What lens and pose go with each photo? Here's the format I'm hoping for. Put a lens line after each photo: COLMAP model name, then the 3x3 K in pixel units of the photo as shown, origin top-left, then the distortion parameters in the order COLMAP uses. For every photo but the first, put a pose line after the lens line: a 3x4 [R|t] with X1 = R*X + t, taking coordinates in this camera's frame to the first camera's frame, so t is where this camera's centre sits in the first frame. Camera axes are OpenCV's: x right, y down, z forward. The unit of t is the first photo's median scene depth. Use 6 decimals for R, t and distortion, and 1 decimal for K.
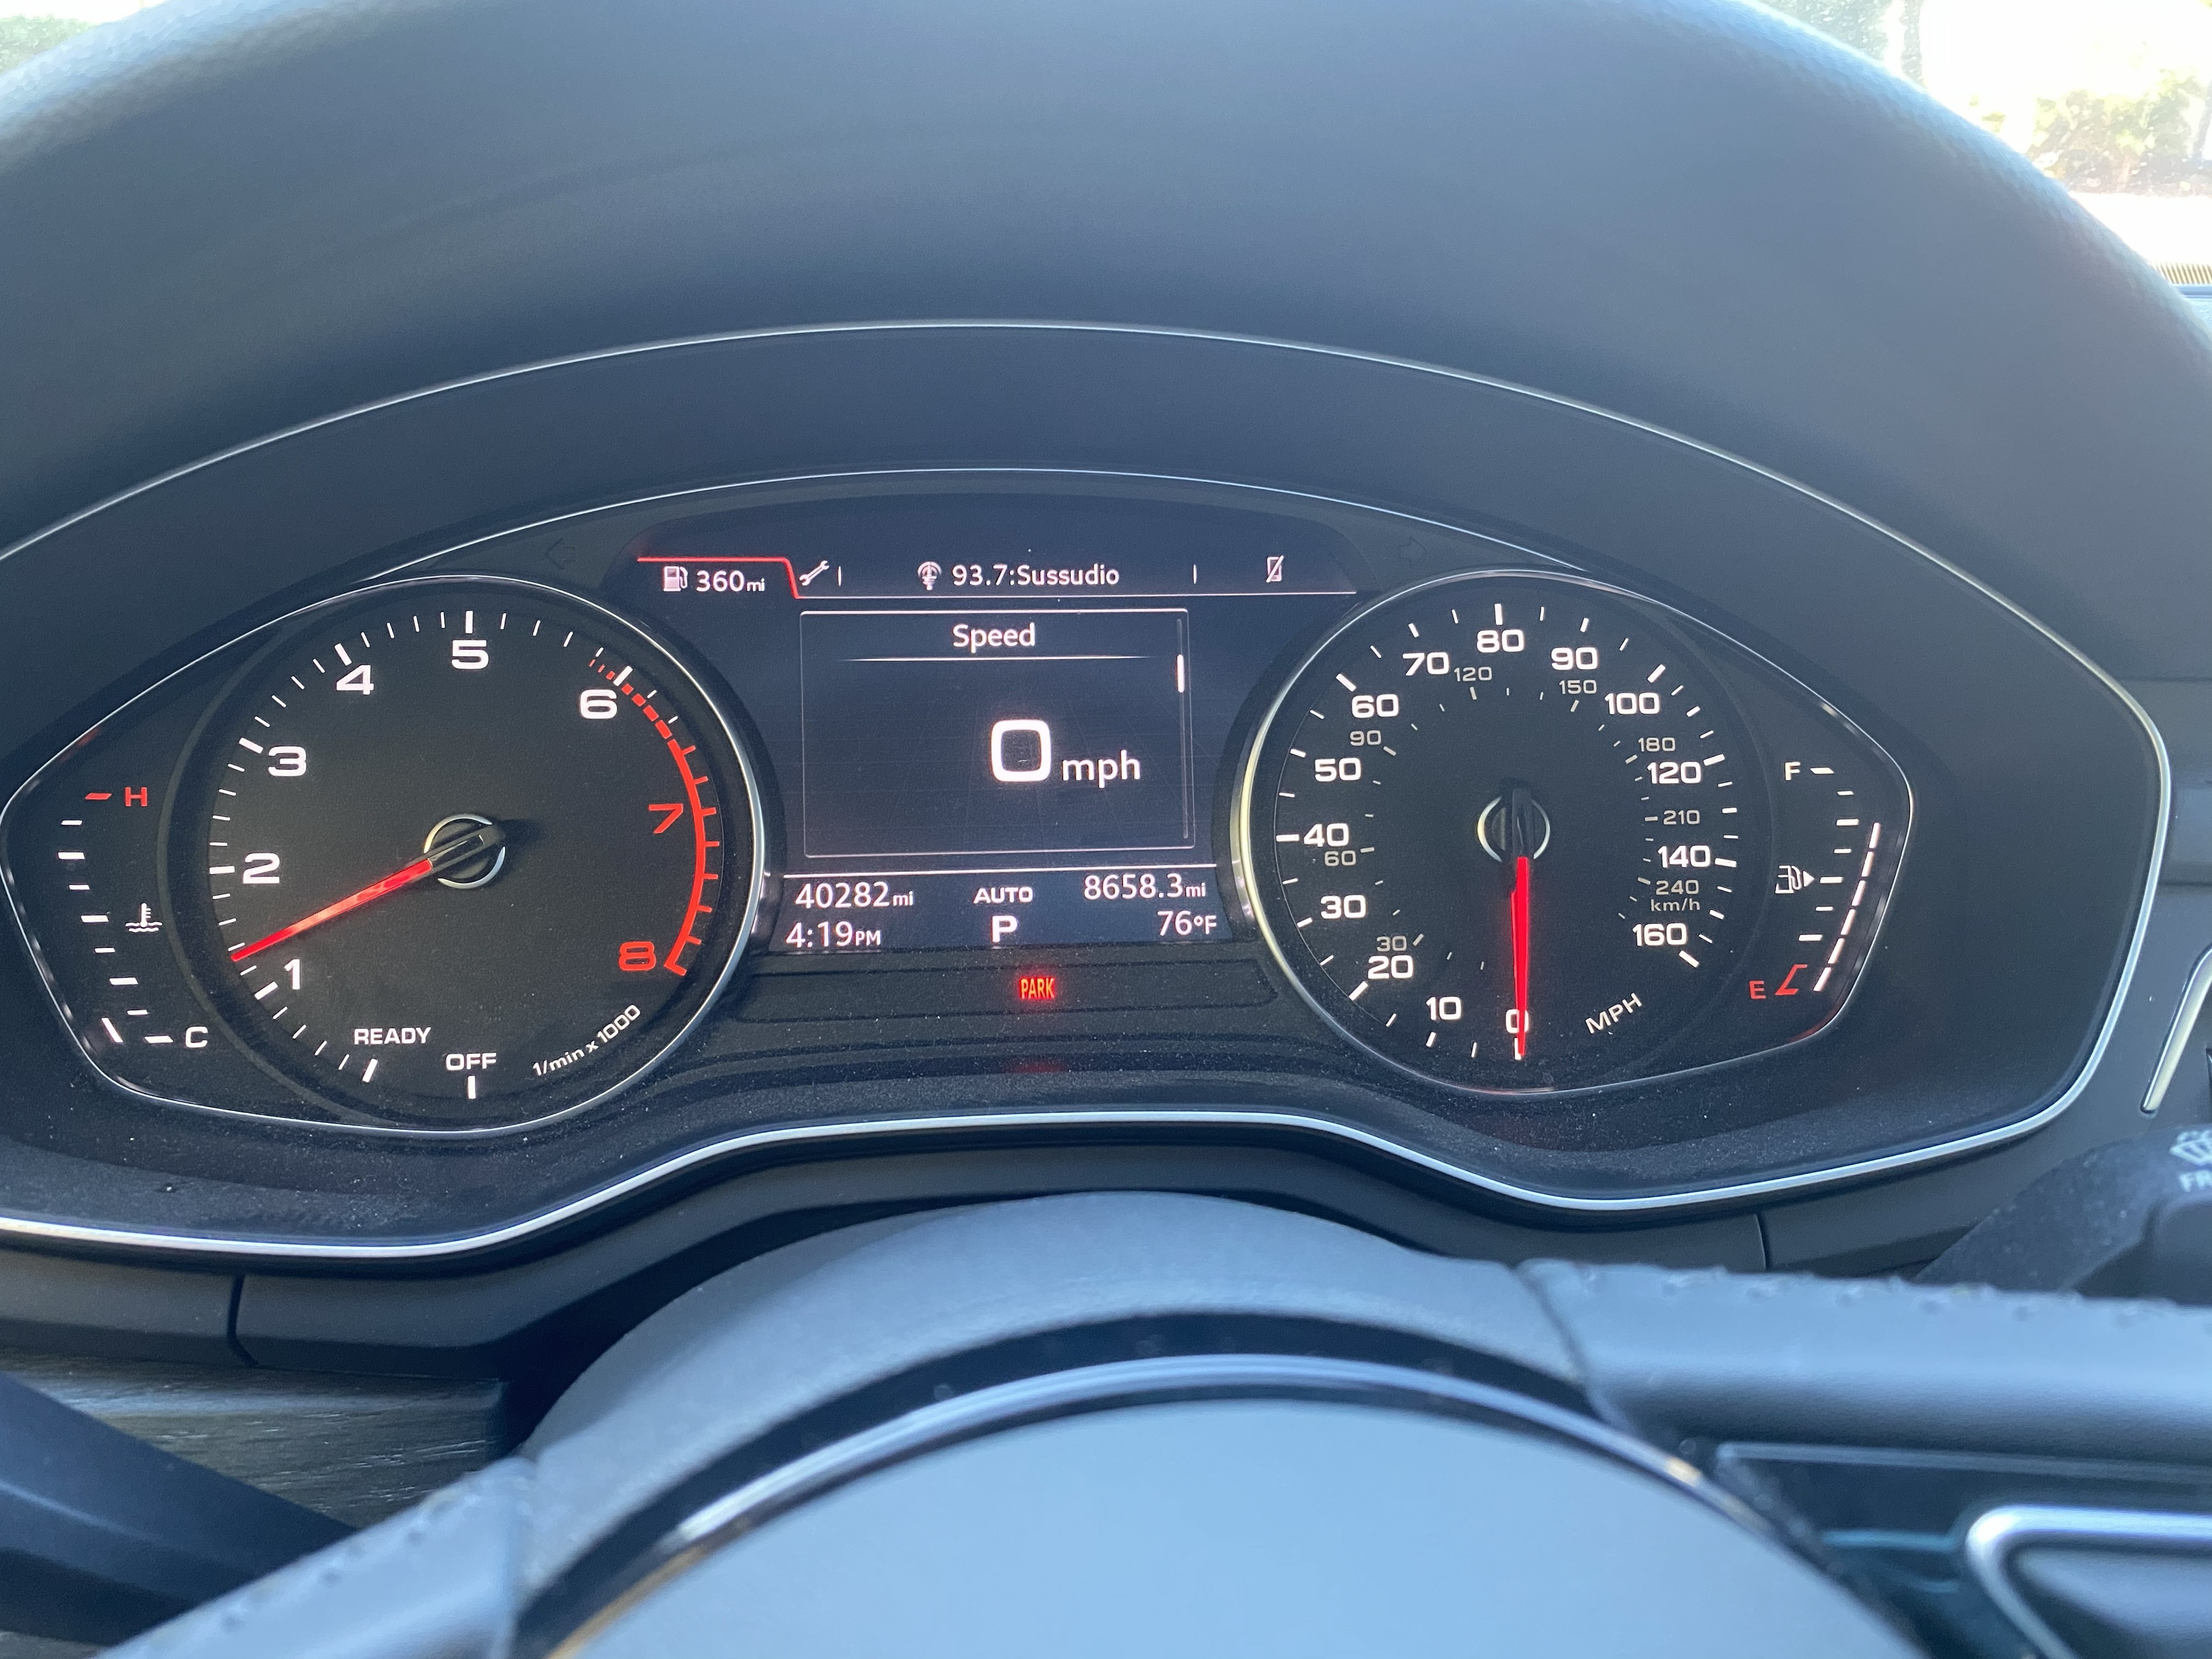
lens RADIAL K [[1661.1, 0, 1101.6], [0, 1661.1, 845.1], [0, 0, 1]] dist [0.048177, -0.104196]
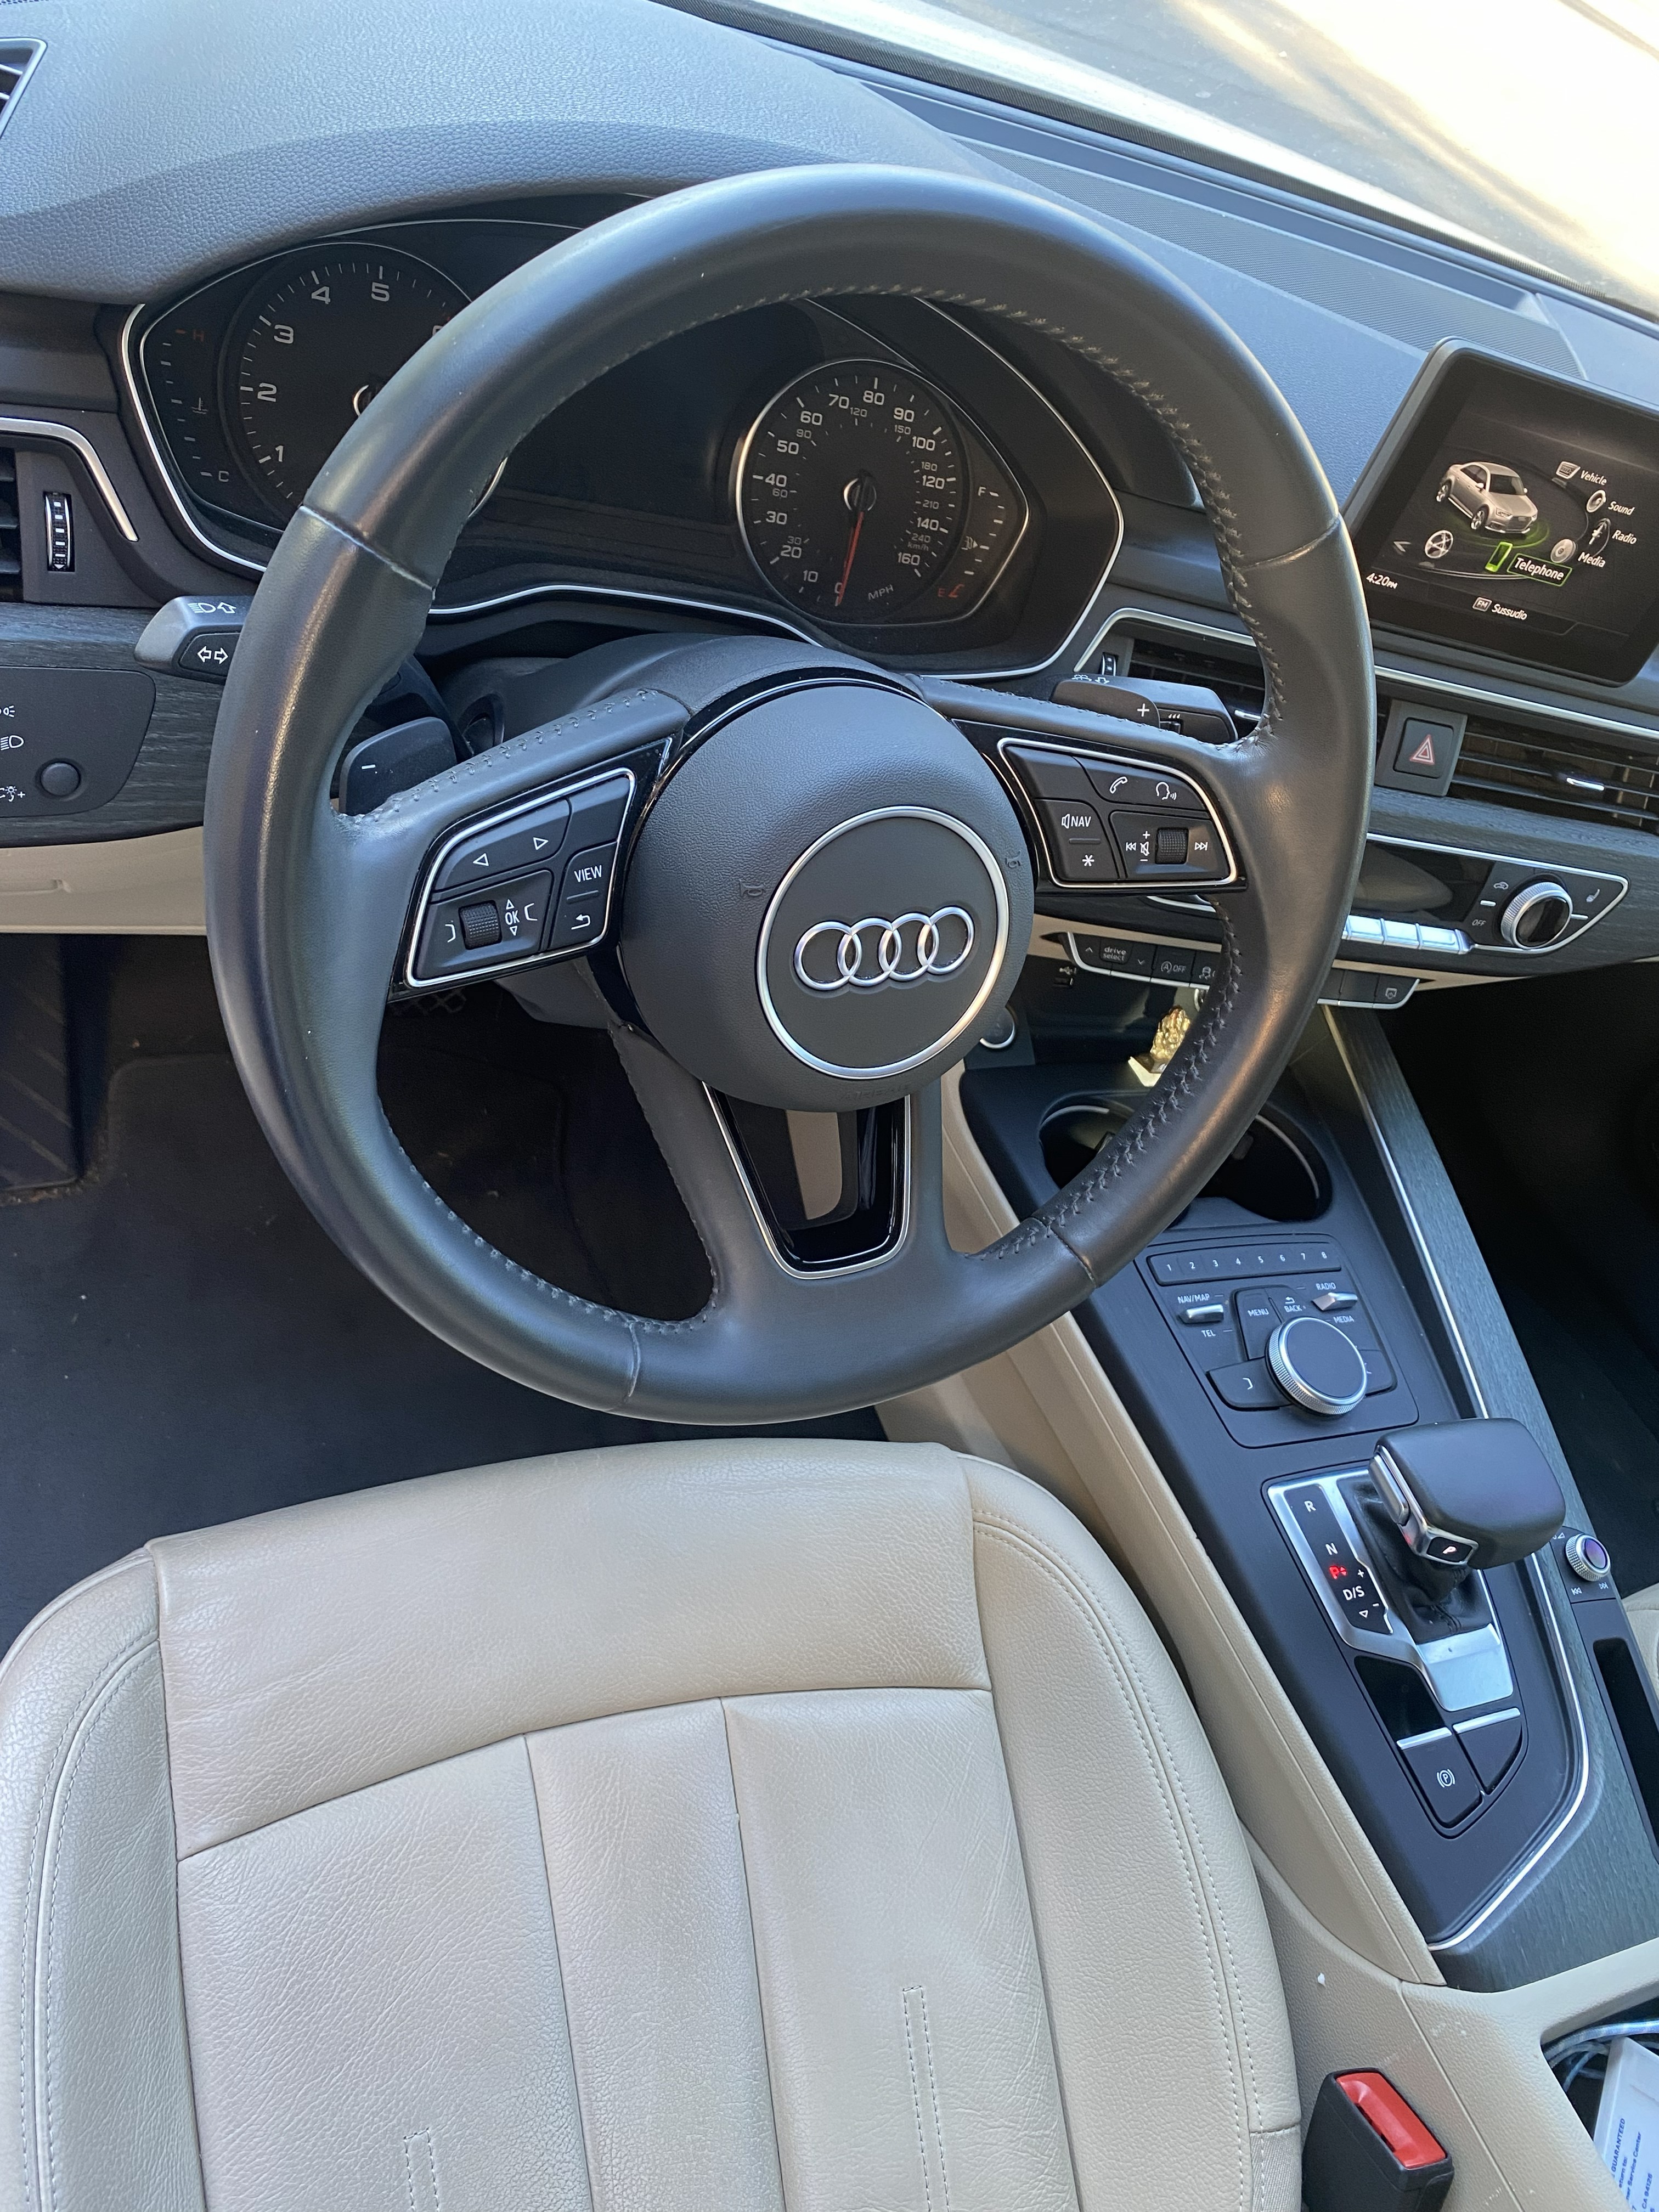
lens RADIAL K [[1661.1, 0, 829.5], [0, 1661.1, 1106.0], [0, 0, 1]] dist [0.048177, -0.104196]
pose [[0.916419, 0.055098, 0.396409, -0.580422], [-0.223117, 0.892616, 0.391733, -0.138171], [-0.332258, -0.447437, 0.830304, -1.084565]]
